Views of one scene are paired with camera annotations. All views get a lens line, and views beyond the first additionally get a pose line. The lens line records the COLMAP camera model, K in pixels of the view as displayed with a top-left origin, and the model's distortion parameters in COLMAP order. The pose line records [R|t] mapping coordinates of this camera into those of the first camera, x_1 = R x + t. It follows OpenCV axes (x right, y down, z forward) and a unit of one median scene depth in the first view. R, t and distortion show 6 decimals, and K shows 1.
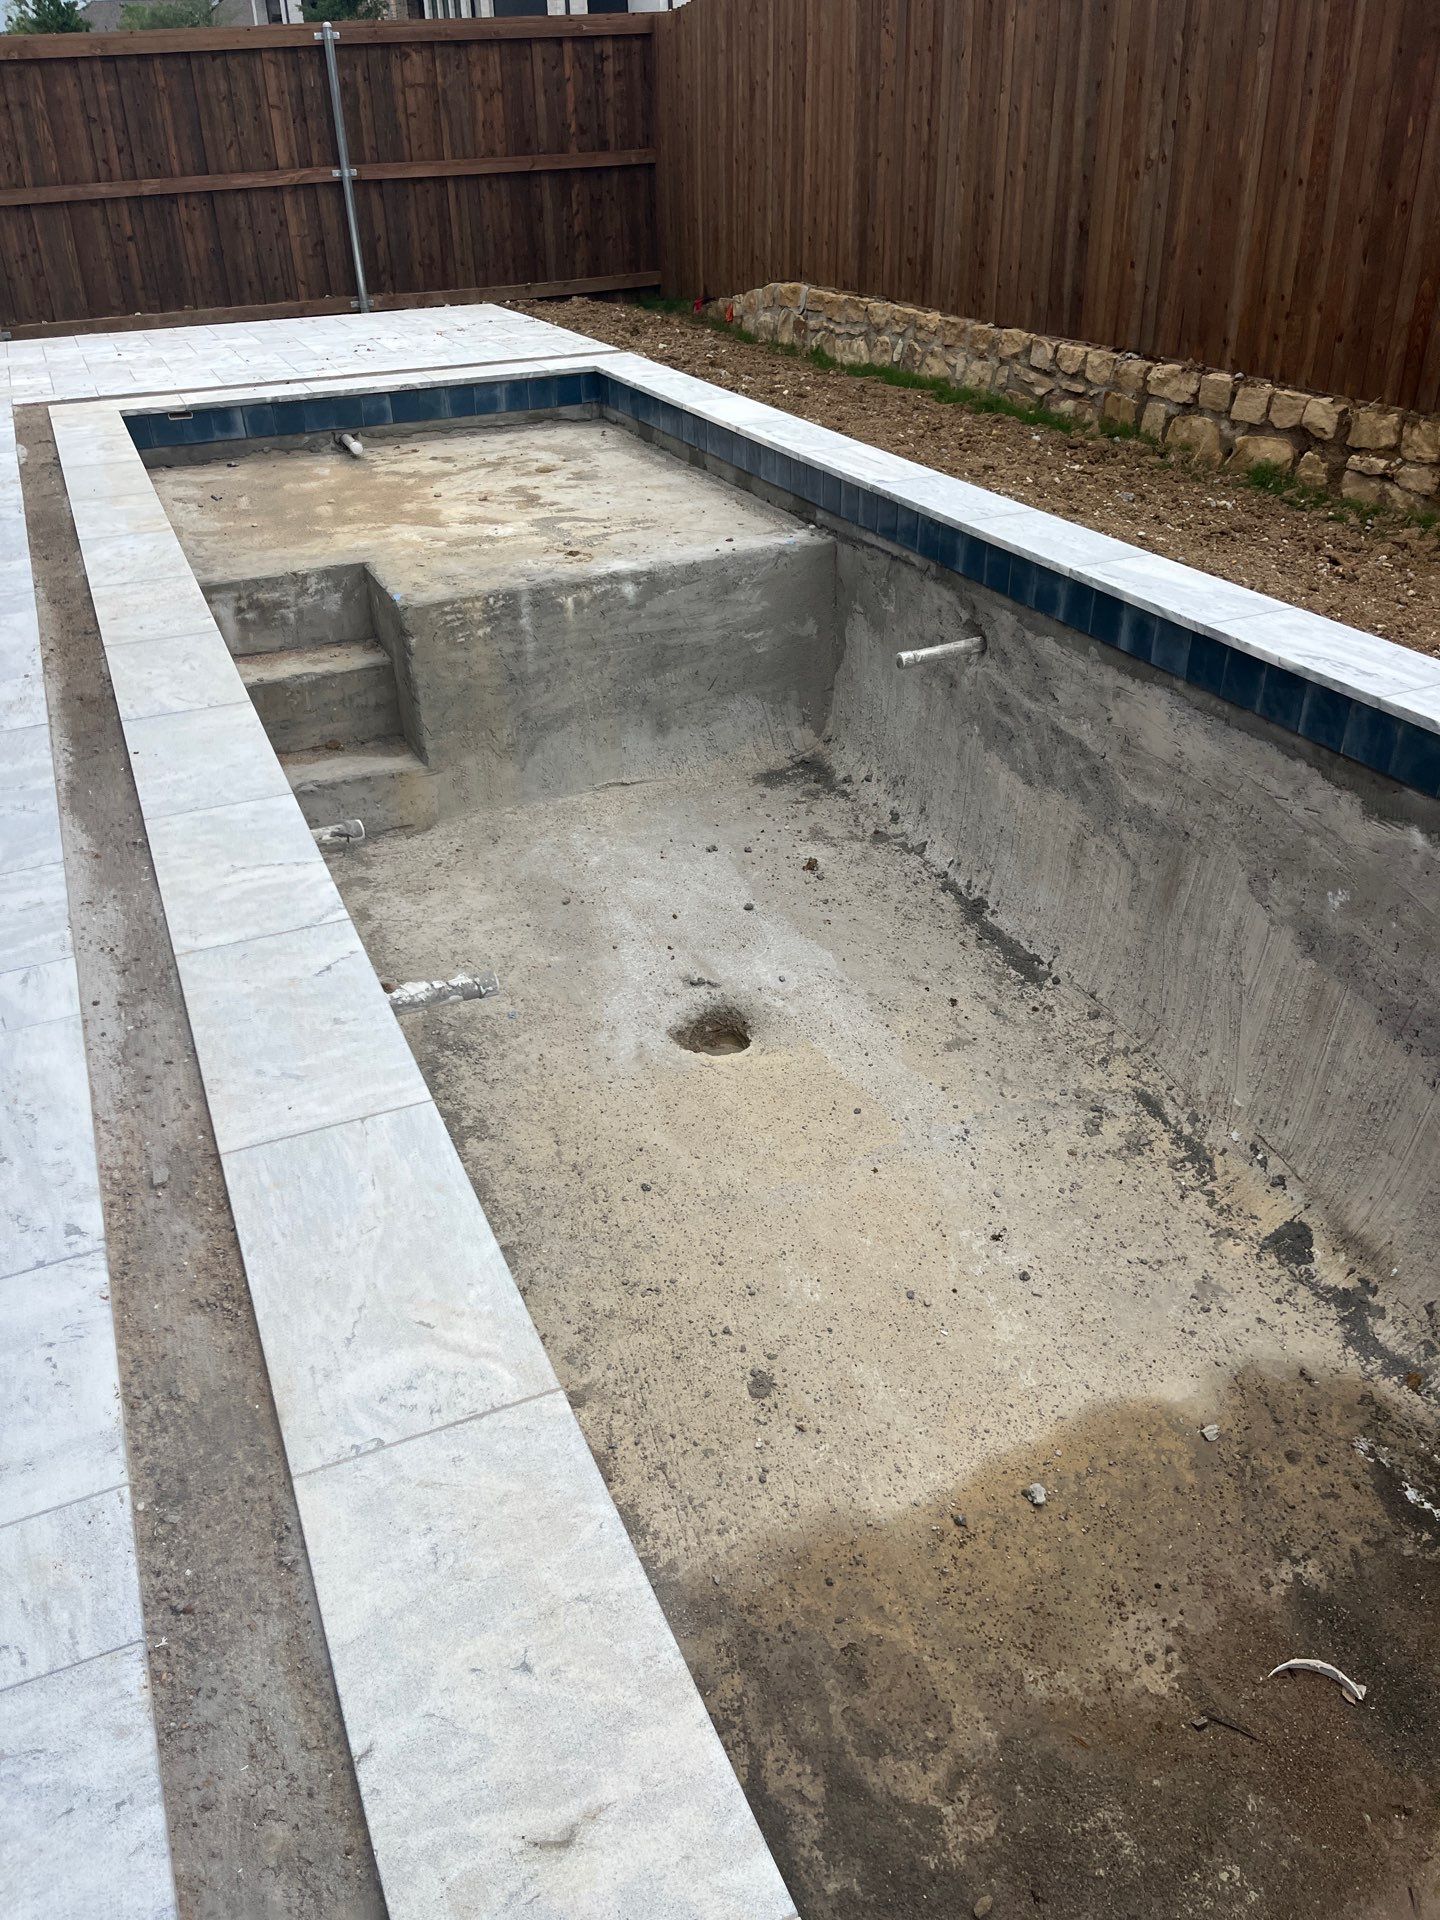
lens RADIAL K [[1497.7, 0, 684.2], [0, 1497.7, 963.3], [0, 0, 1]] dist [0.018356, 0.002081]
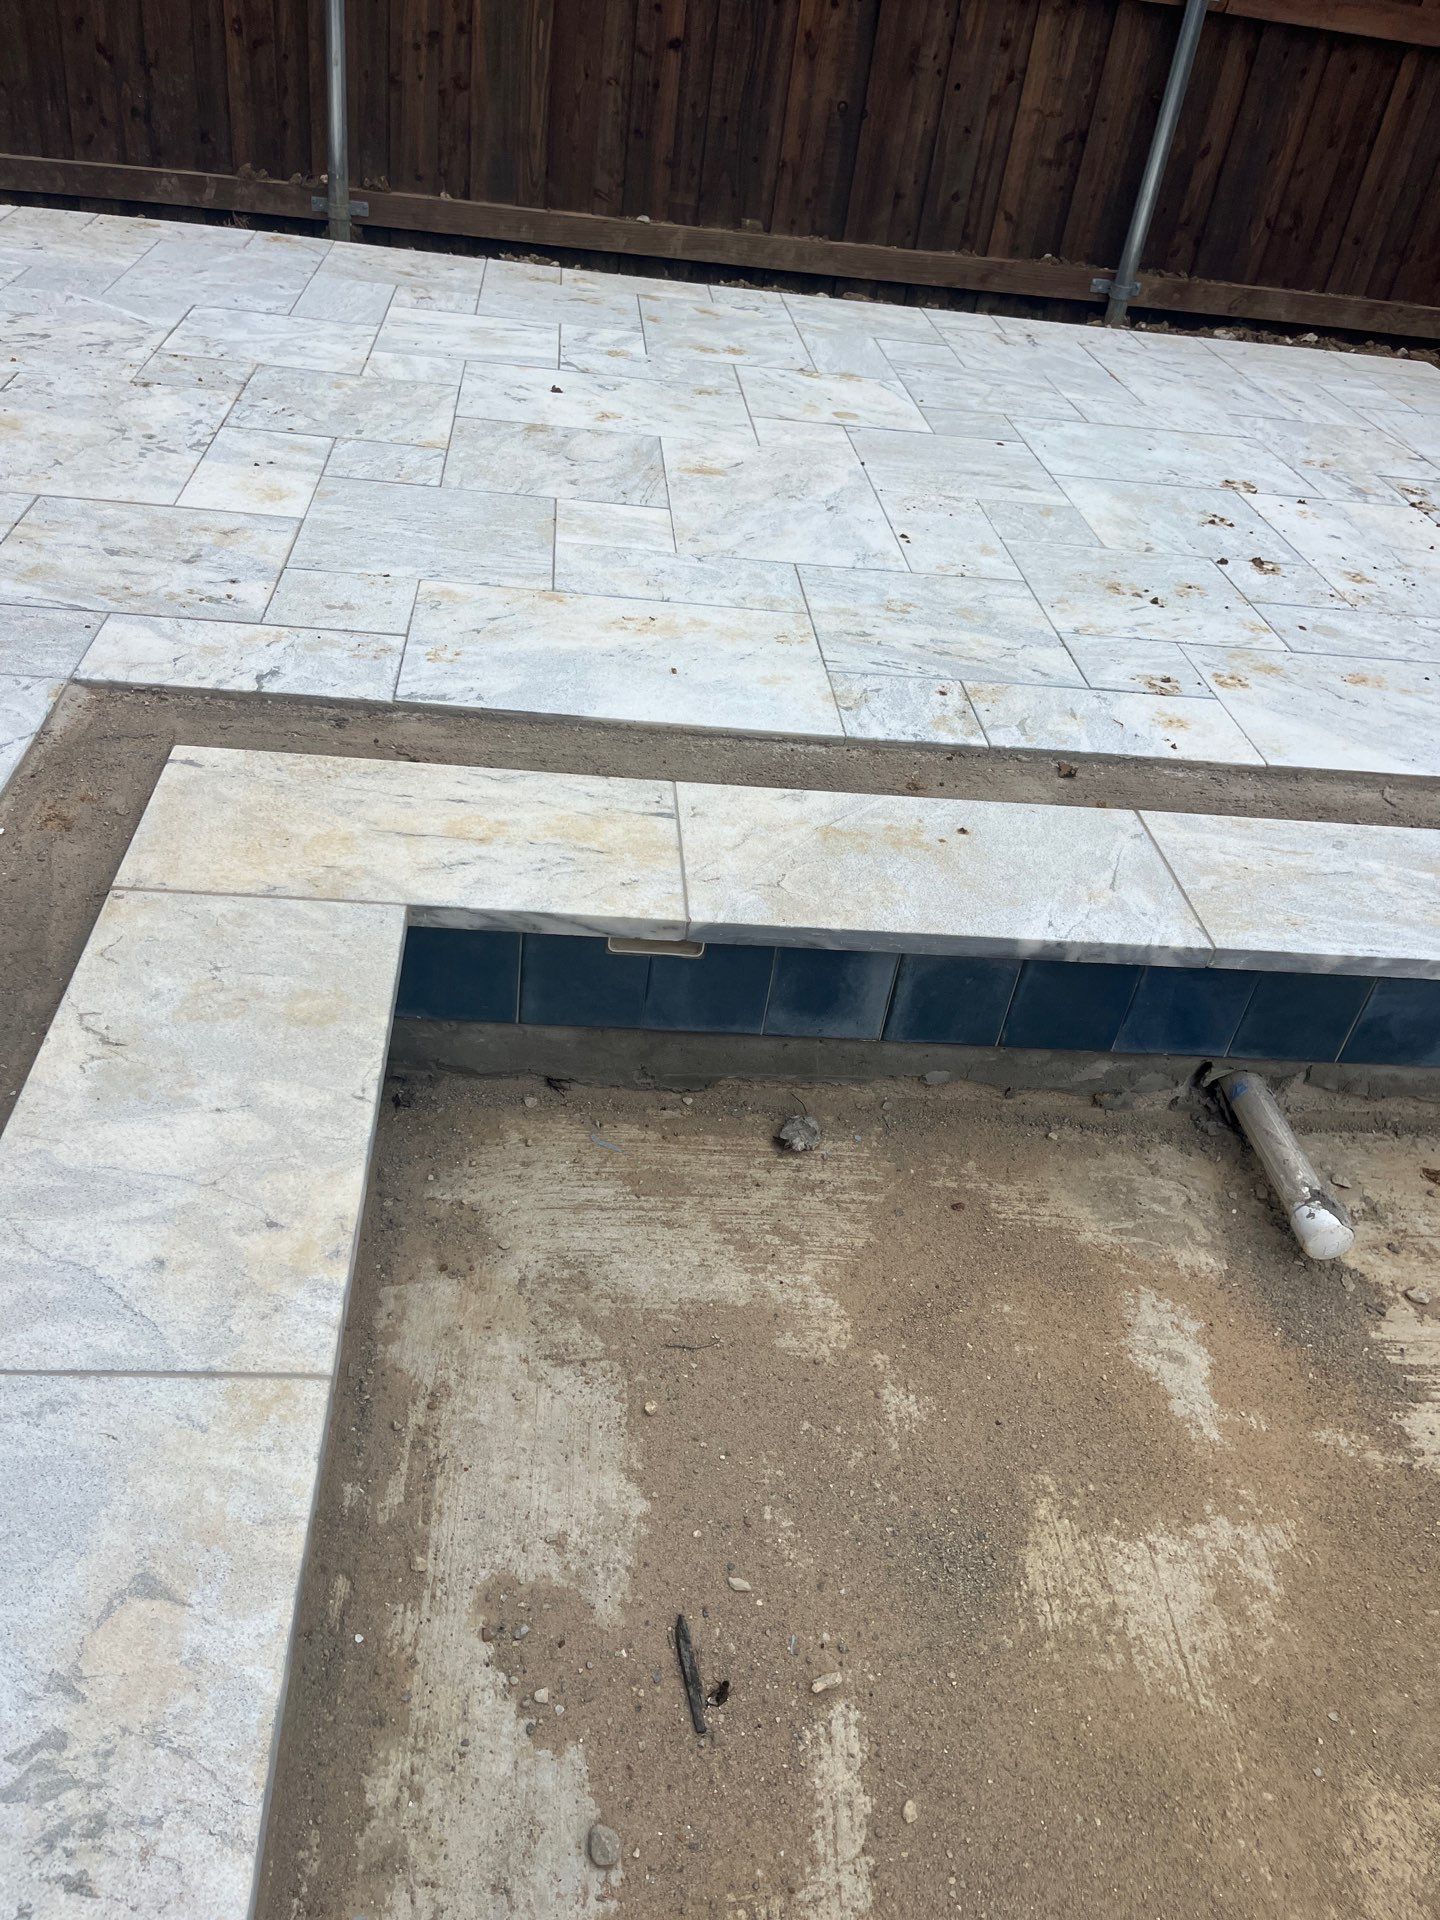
lens RADIAL K [[1488.9, 0, 720.0], [0, 1488.9, 960.0], [0, 0, 1]] dist [0.021970, -0.010420]
pose [[0.941328, 0.299197, -0.156148, -0.205821], [-0.283300, 0.951964, 0.116212, -0.279523], [0.183417, -0.065157, 0.980873, 0.553570]]
